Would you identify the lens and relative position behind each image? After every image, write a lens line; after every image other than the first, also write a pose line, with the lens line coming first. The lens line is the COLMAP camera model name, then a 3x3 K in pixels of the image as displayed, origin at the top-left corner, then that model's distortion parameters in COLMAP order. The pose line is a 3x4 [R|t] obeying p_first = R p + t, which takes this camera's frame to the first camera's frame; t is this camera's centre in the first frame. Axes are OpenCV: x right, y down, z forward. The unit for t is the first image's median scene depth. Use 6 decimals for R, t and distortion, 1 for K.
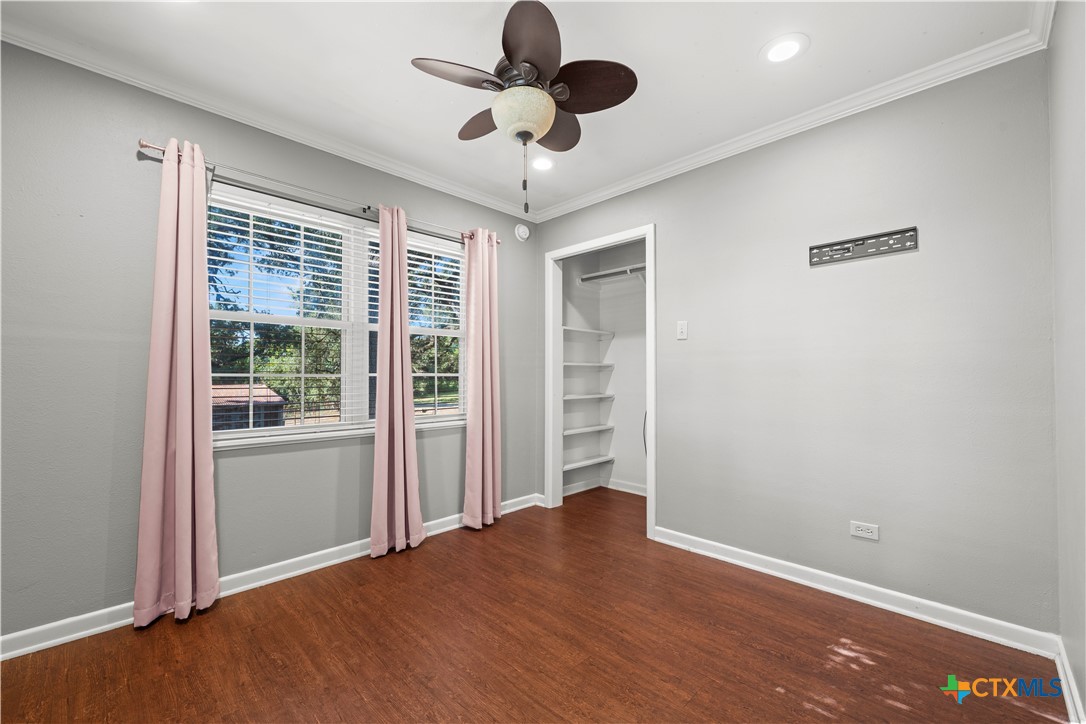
lens RADIAL K [[445.0, 0, 544.3], [0, 445.0, 366.0], [0, 0, 1]] dist [-0.004586, -0.000233]
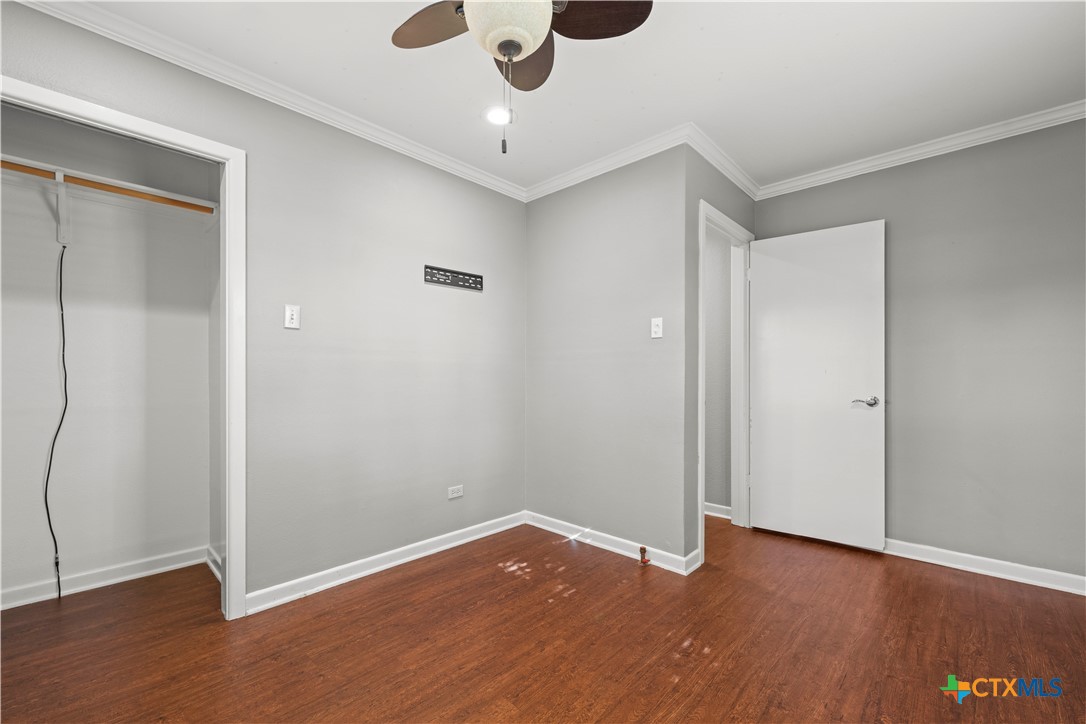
lens RADIAL K [[445.0, 0, 559.7], [0, 445.0, 377.2], [0, 0, 1]] dist [-0.004586, -0.000233]
pose [[-0.045173, -0.007694, 0.998950, -0.662243], [-0.024210, 0.999685, 0.006605, 0.008950], [-0.998686, -0.023886, -0.045345, 0.799378]]
